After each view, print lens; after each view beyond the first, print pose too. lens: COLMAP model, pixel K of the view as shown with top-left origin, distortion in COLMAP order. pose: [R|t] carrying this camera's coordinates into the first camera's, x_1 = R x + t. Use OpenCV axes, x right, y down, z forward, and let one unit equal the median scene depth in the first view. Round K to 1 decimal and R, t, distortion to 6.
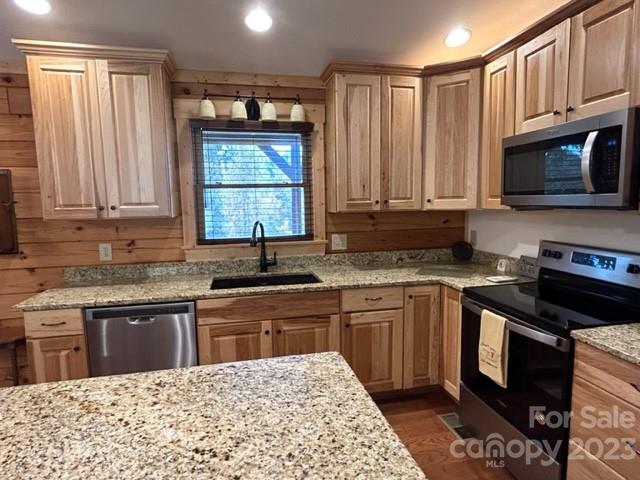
lens RADIAL K [[360.8, 0, 321.4], [0, 360.8, 239.8], [0, 0, 1]] dist [-0.008049, -0.002519]
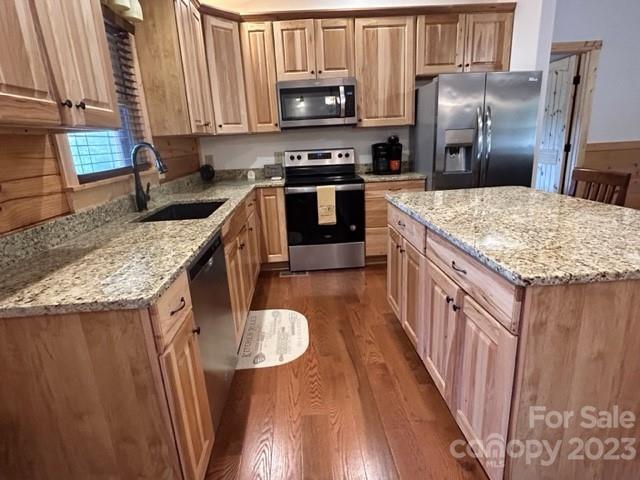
lens RADIAL K [[360.8, 0, 320.6], [0, 360.8, 239.7], [0, 0, 1]] dist [-0.008049, -0.002519]
pose [[0.169409, -0.258019, 0.951171, -1.076950], [0.156128, 0.959960, 0.232596, 0.033795], [-0.973101, 0.109100, 0.202910, 0.572249]]
